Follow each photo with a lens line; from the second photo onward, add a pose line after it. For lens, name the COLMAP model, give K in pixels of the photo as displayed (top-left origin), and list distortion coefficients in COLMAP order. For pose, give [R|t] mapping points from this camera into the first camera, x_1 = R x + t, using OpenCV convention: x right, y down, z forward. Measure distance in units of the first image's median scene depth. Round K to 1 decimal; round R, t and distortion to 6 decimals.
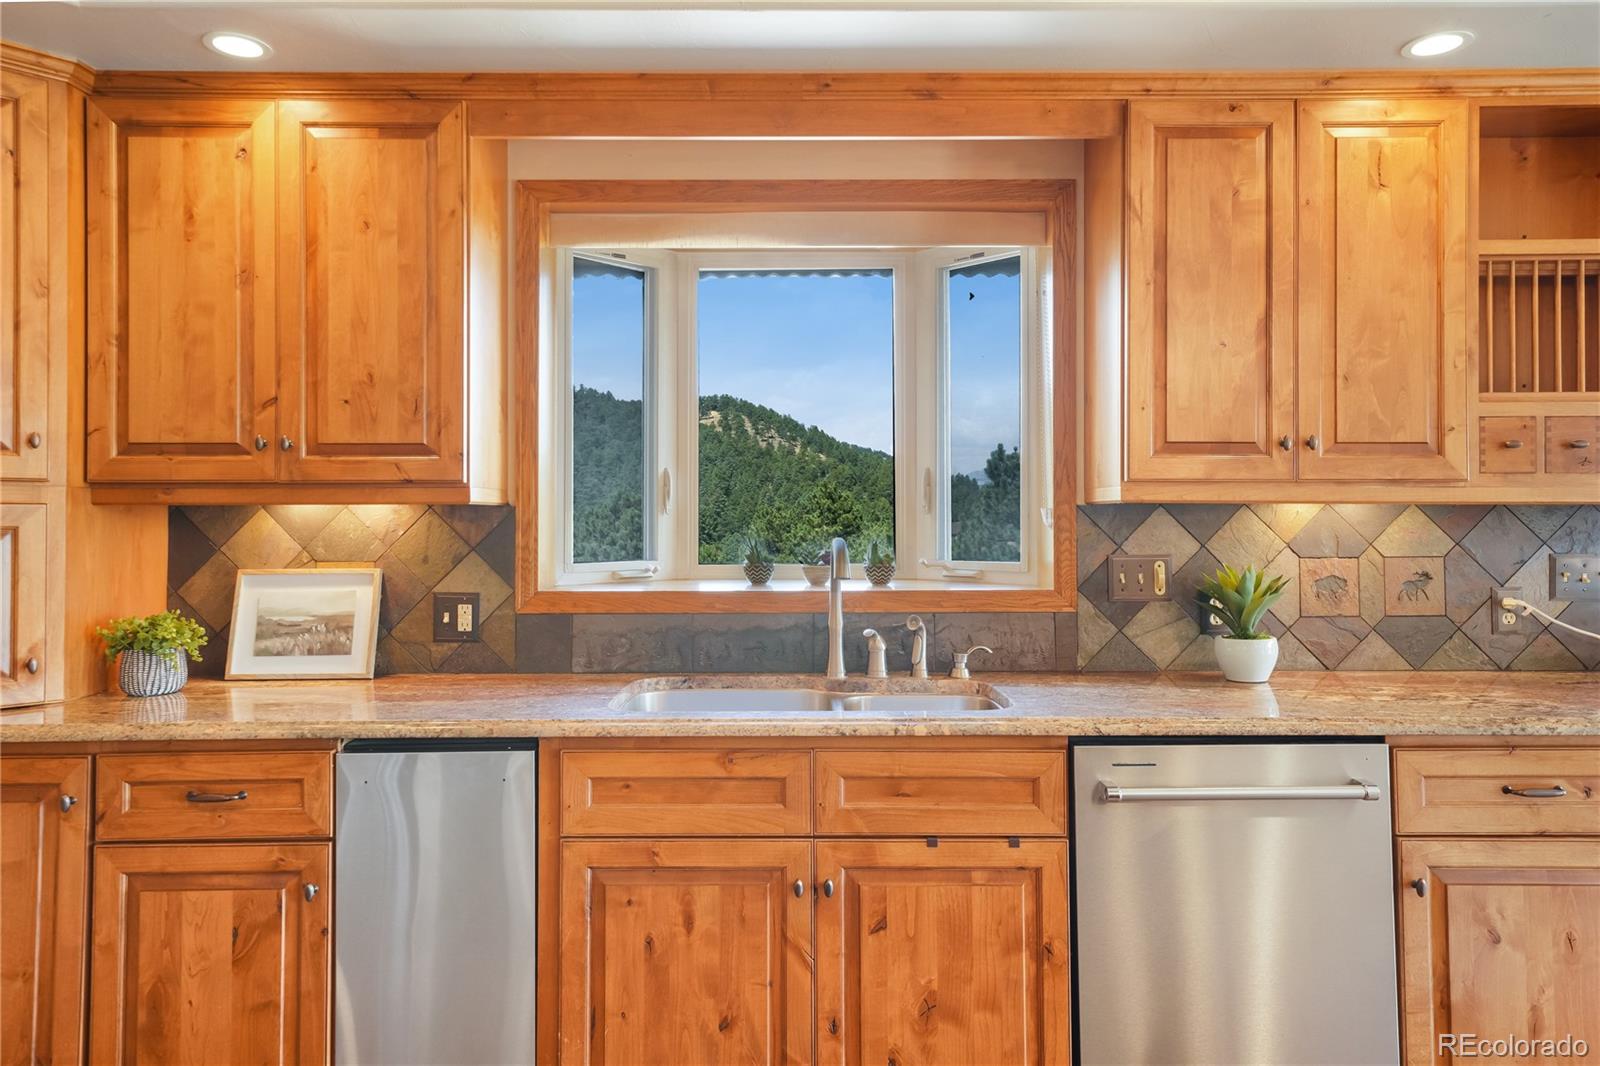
lens RADIAL K [[1057.9, 0, 801.3], [0, 1057.9, 504.7], [0, 0, 1]] dist [0.027801, 0.001236]
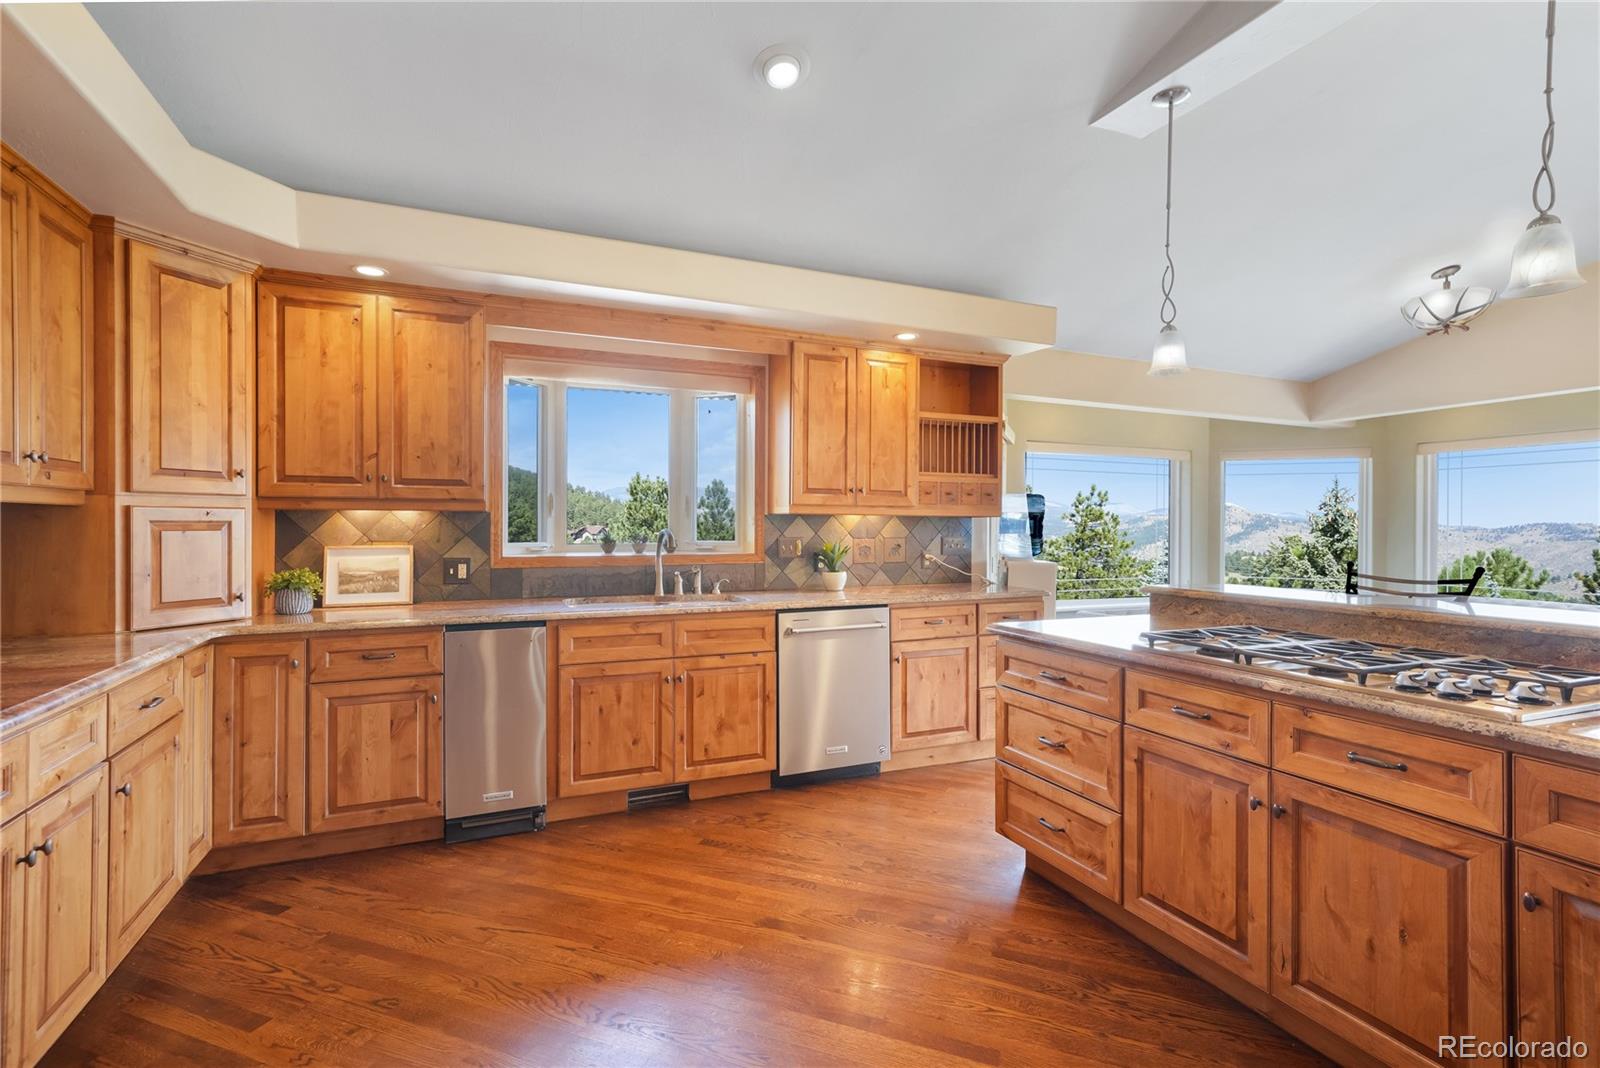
lens RADIAL K [[735.0, 0, 785.1], [0, 735.0, 528.8], [0, 0, 1]] dist [0.009927, 0.001462]
pose [[0.922332, 0.002497, 0.386390, -0.330703], [-0.010456, 0.999774, 0.018498, 0.000865], [-0.386257, -0.021101, 0.922150, -0.484419]]
